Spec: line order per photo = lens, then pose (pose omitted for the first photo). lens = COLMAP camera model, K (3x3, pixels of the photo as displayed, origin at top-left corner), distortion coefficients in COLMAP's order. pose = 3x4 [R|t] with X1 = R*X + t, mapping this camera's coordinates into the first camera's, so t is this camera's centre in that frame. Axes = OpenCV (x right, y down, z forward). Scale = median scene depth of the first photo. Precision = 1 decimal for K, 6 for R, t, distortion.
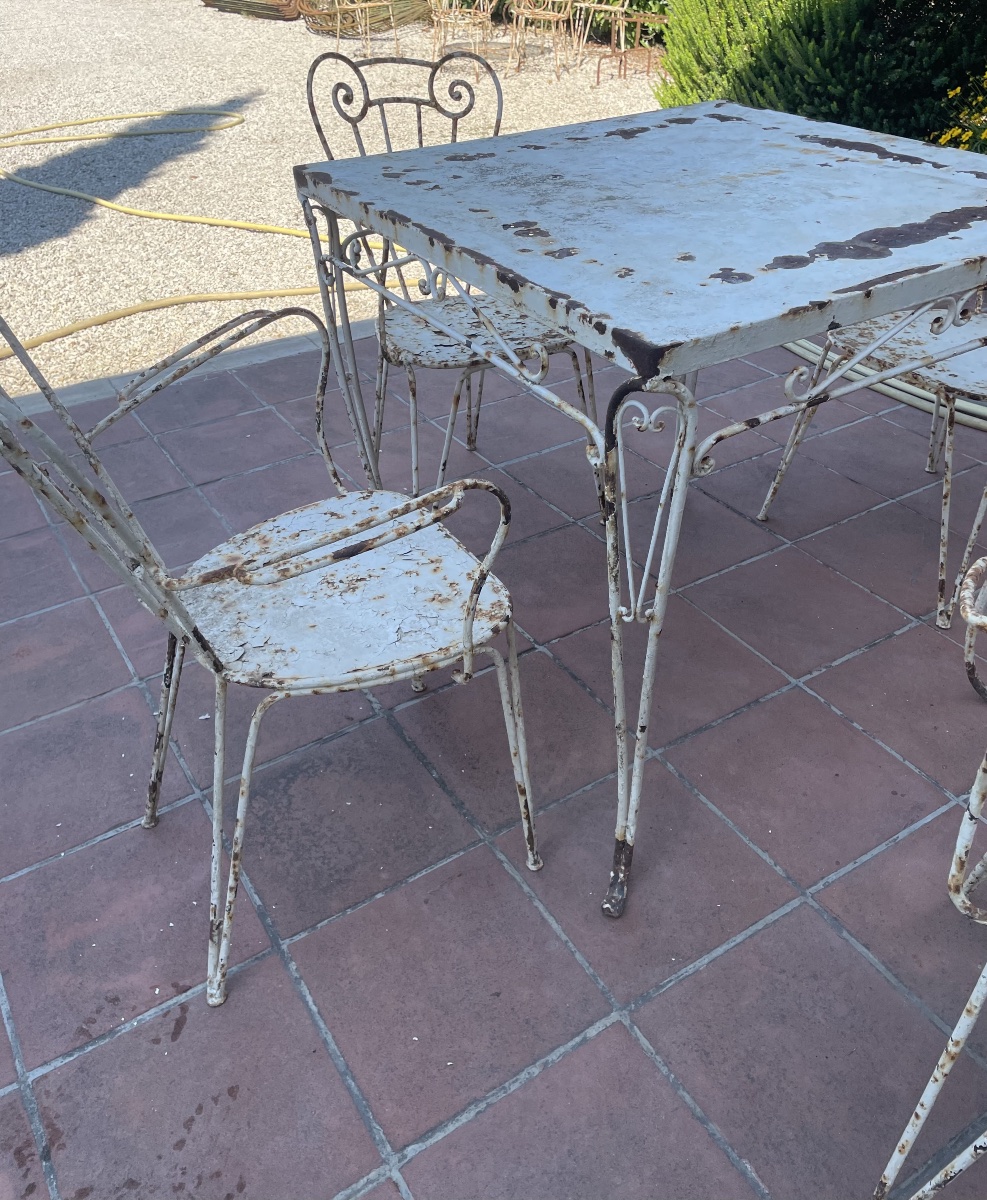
lens RADIAL K [[1000.7, 0, 492.0], [0, 1000.7, 550.1], [0, 0, 1]] dist [0.091993, -0.112163]
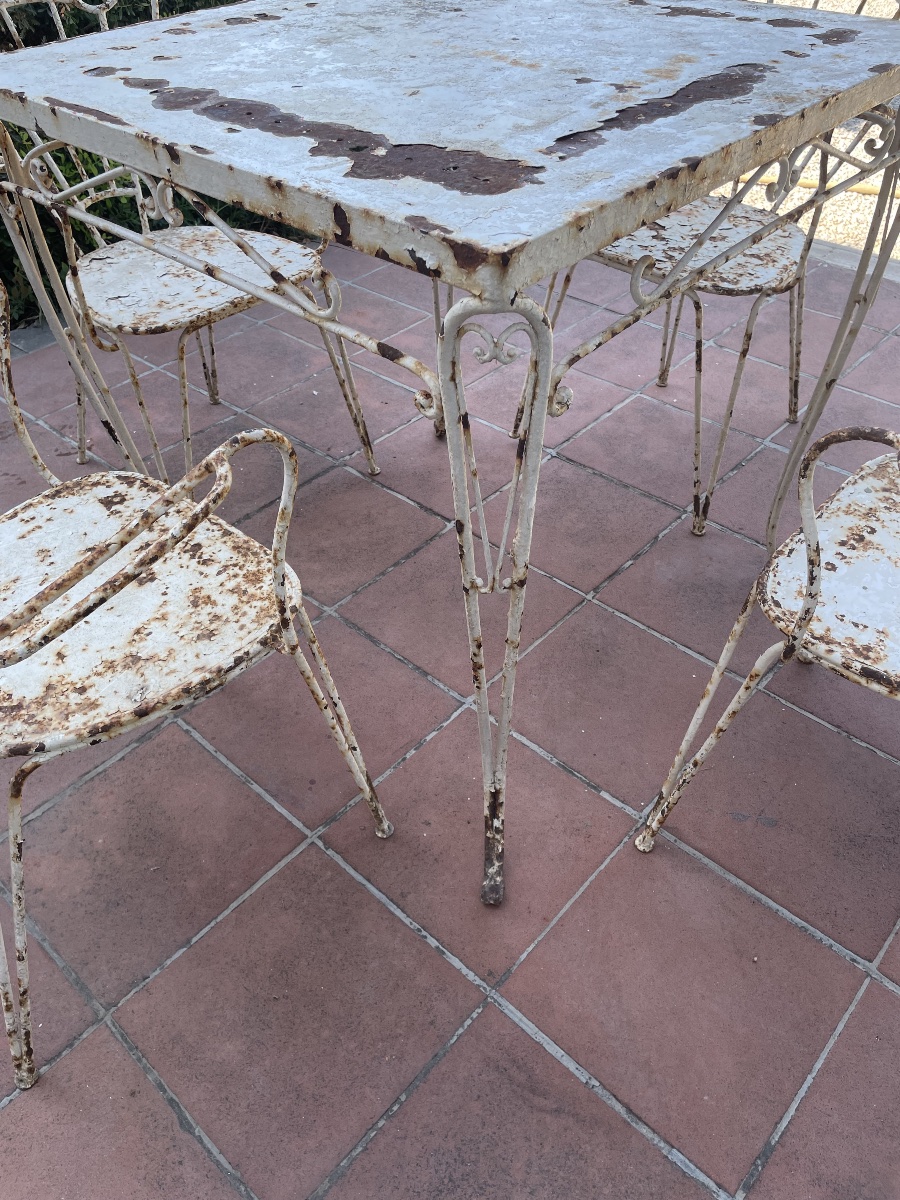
lens RADIAL K [[915.0, 0, 444.5], [0, 915.0, 607.3], [0, 0, 1]] dist [0.088418, -0.109056]
pose [[0.264971, 0.660088, -0.702904, 1.138698], [-0.514923, 0.713182, 0.475632, -0.426717], [0.815257, 0.235912, 0.528868, 0.754433]]
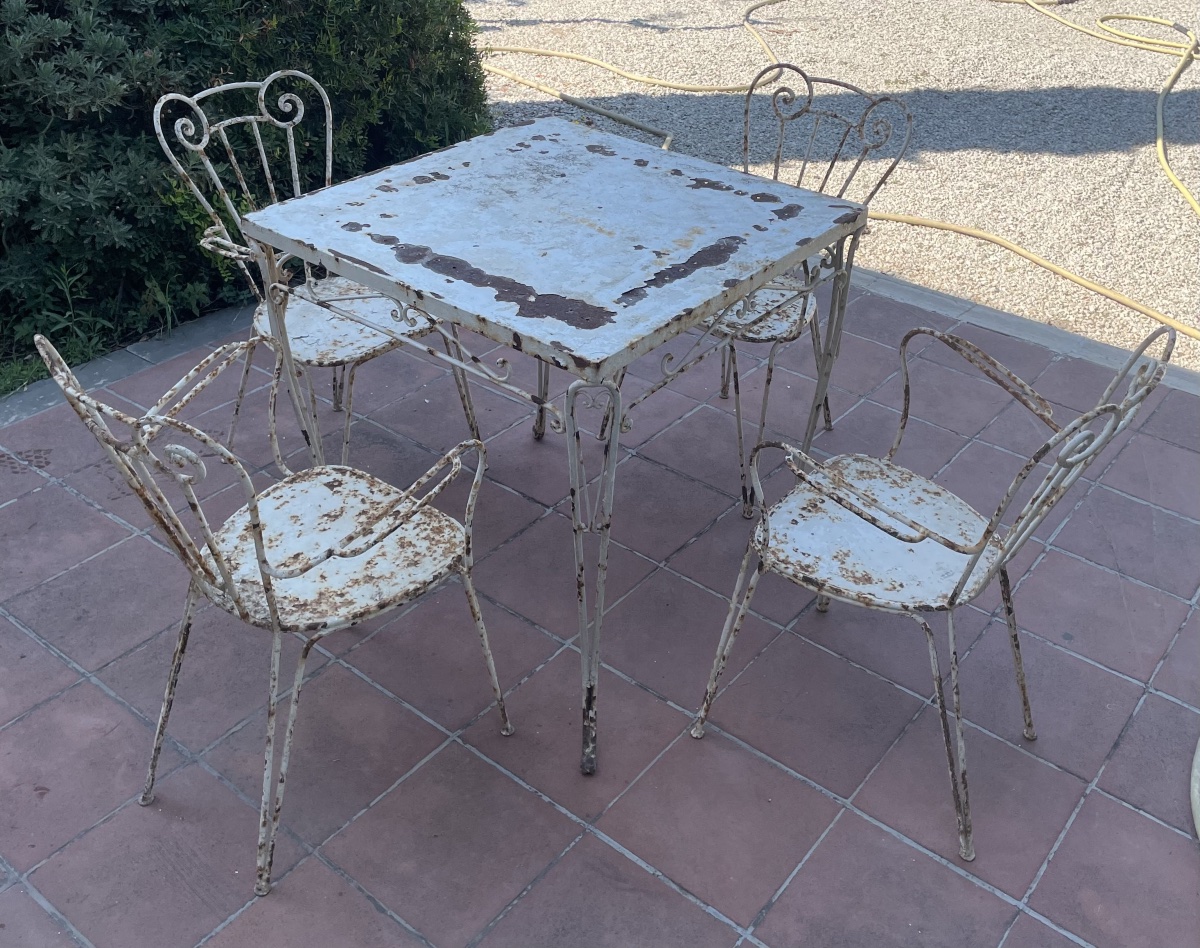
lens RADIAL K [[1264.4, 0, 638.6], [0, 1264.4, 355.0], [0, 0, 1]] dist [0.059752, 0.000000]
pose [[0.348278, 0.473390, -0.809076, 1.893664], [-0.551309, 0.801500, 0.231639, -0.722493], [0.758130, 0.365376, 0.540129, 0.225011]]
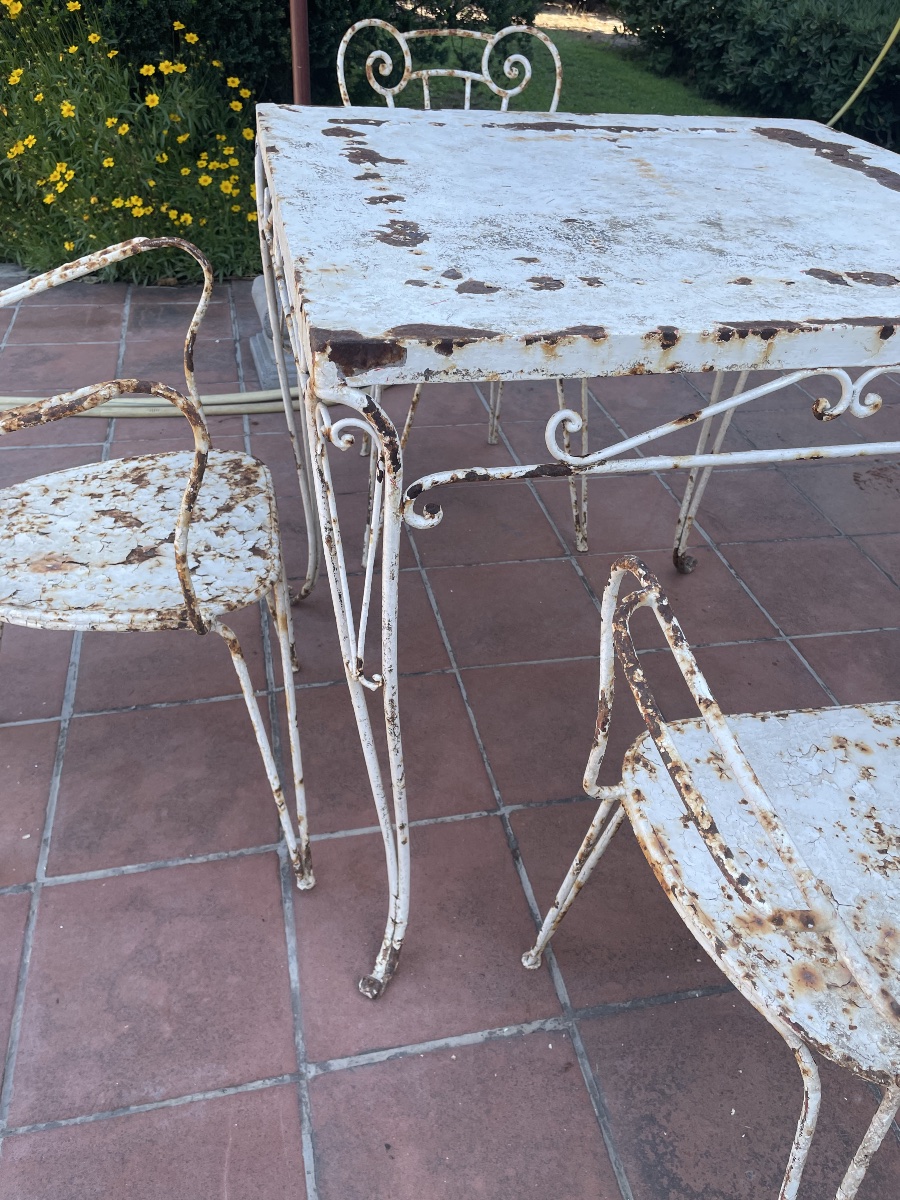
lens RADIAL K [[915.0, 0, 449.3], [0, 915.0, 598.6], [0, 0, 1]] dist [0.088418, -0.109056]
pose [[0.339093, -0.532827, 0.775314, -0.657933], [0.464126, 0.811614, 0.354783, -0.475323], [-0.818293, 0.239539, 0.522511, 0.900064]]
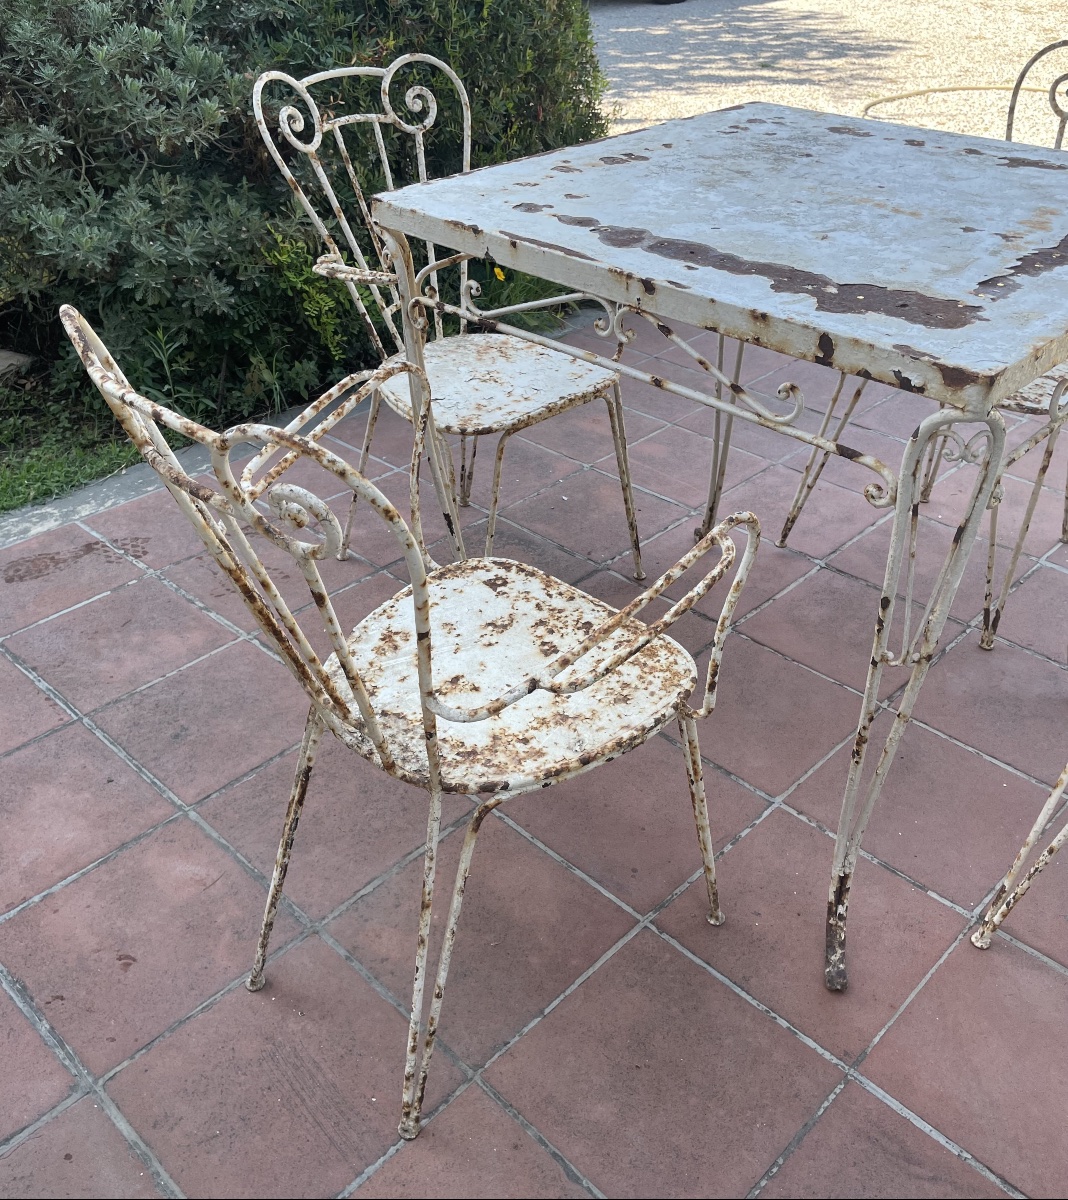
lens RADIAL K [[1084.8, 0, 538.0], [0, 1084.8, 644.6], [0, 0, 1]] dist [0.102530, -0.134563]
pose [[0.237236, 0.589031, -0.772504, 1.281984], [-0.537115, 0.742136, 0.400927, -0.342341], [0.809461, 0.319809, 0.492438, 0.442597]]
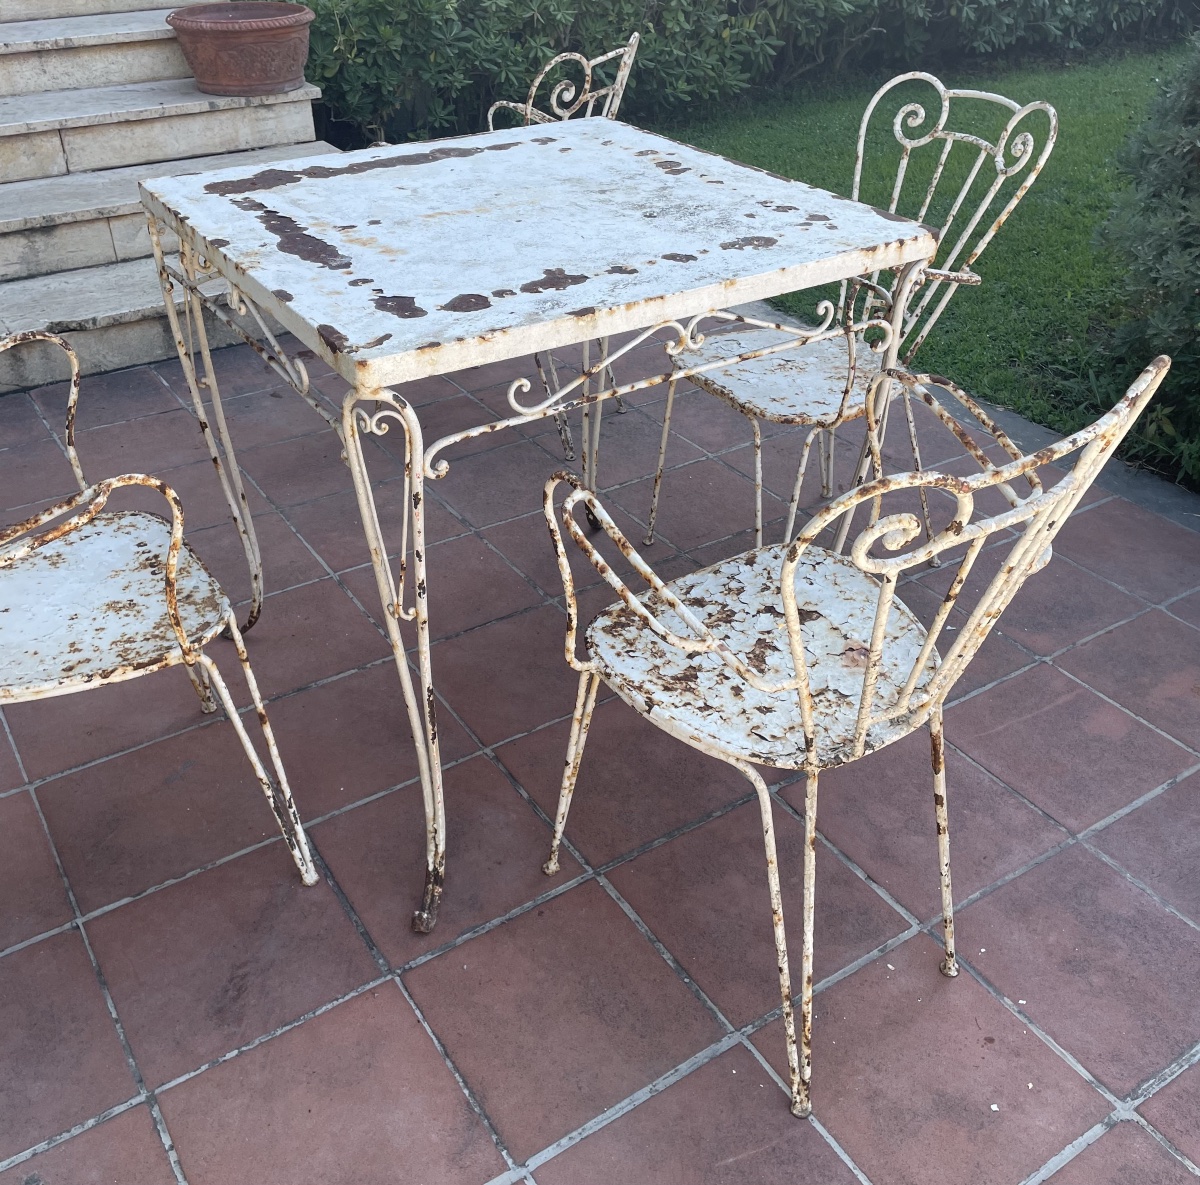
lens RADIAL K [[1216.5, 0, 586.2], [0, 1216.5, 558.4], [0, 0, 1]] dist [0.049992, 0.000000]
pose [[-0.999777, 0.020538, 0.004950, 0.142744], [0.013083, 0.417962, 0.908370, -1.482719], [0.016588, 0.908232, -0.418137, 2.028773]]
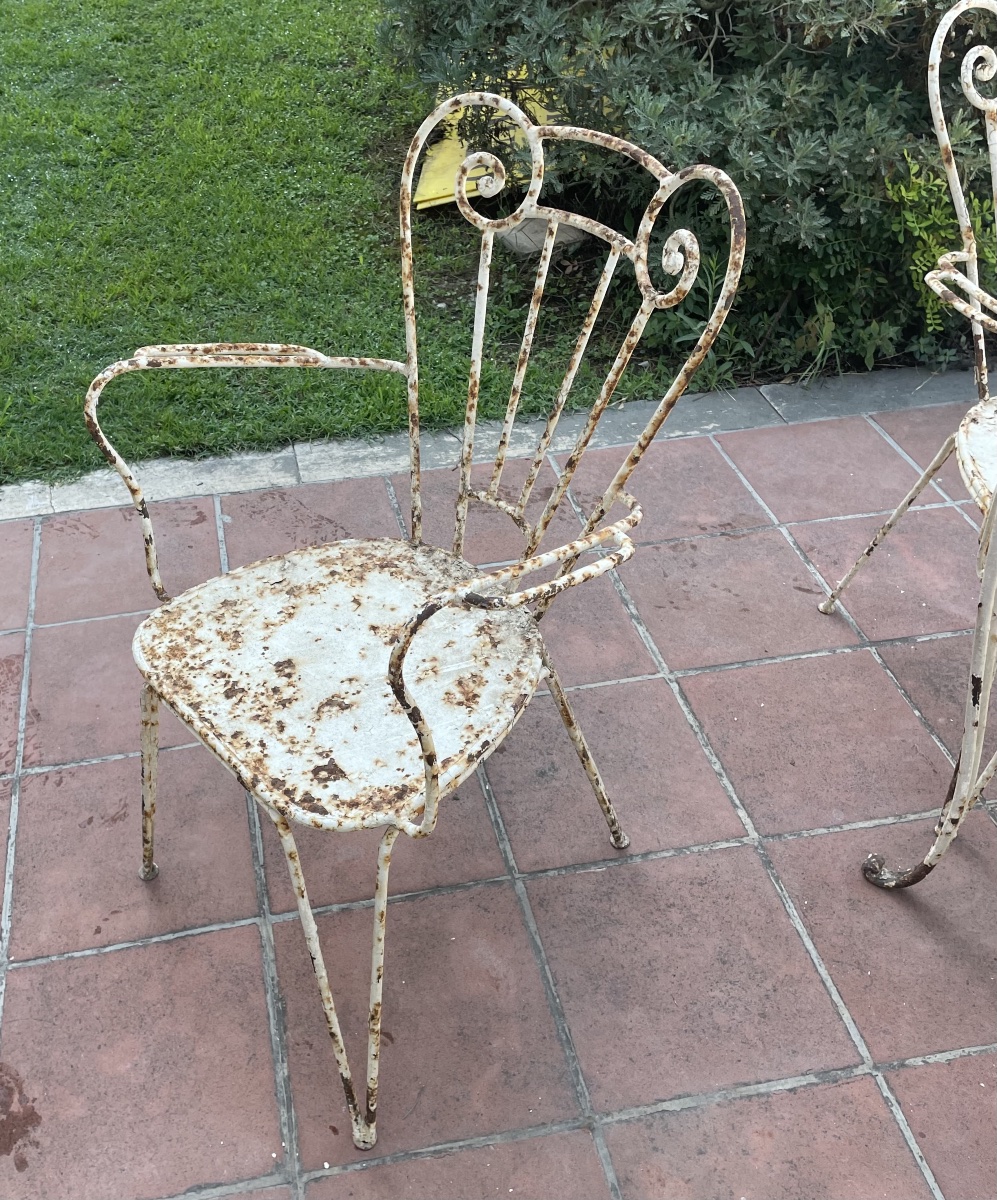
lens RADIAL K [[1216.5, 0, 386.9], [0, 1216.5, 587.5], [0, 0, 1]] dist [0.028430, 0.000000]
pose [[-0.380640, 0.608804, -0.696040, 1.002669], [-0.476041, 0.516295, 0.711916, -0.405243], [0.792779, 0.602327, 0.093293, 0.418495]]
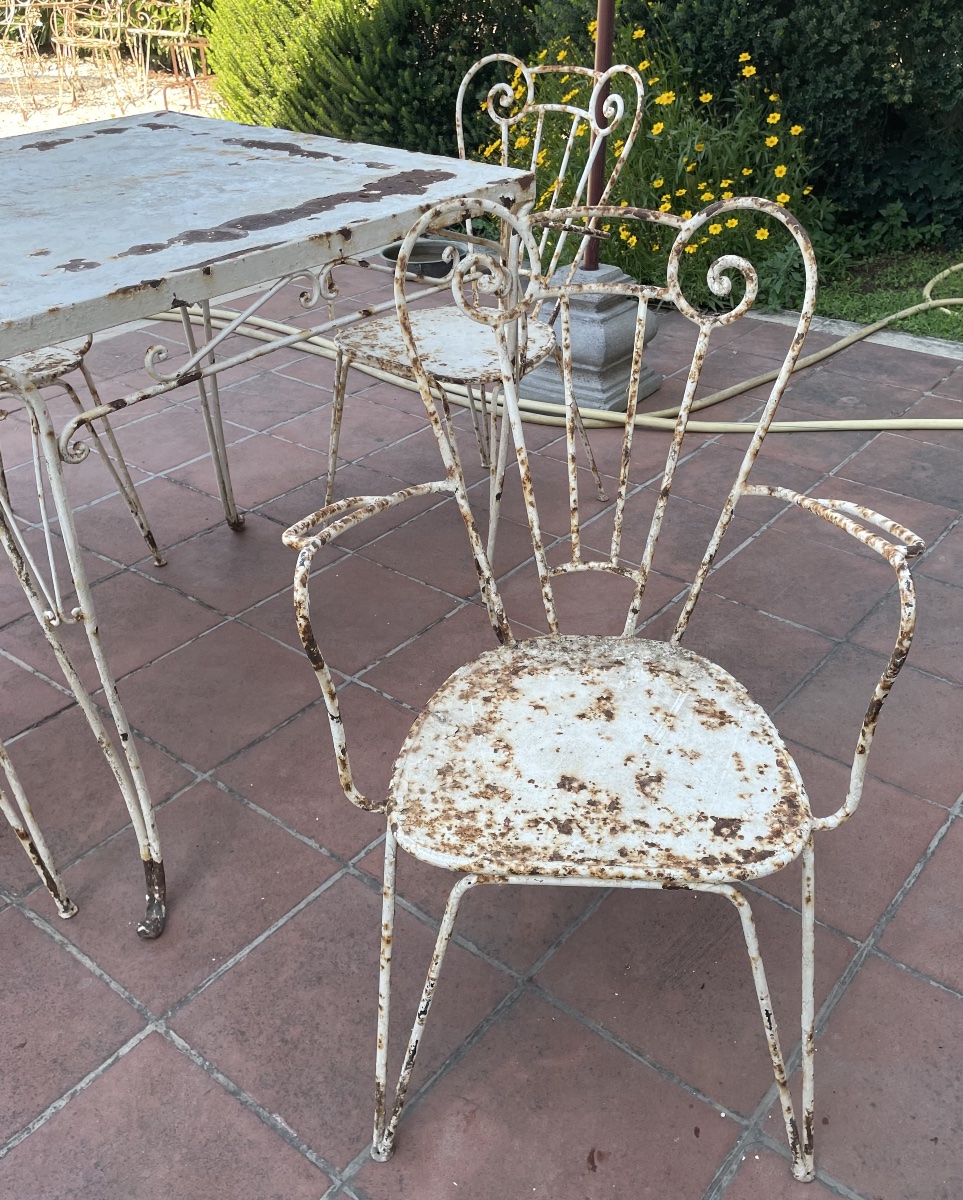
lens RADIAL K [[1092.5, 0, 532.0], [0, 1092.5, 618.8], [0, 0, 1]] dist [0.037838, 0.000000]
pose [[0.938632, -0.183434, 0.292098, 0.229051], [0.184598, 0.982525, 0.023824, 0.110957], [-0.291364, 0.031559, 0.956091, -0.146488]]
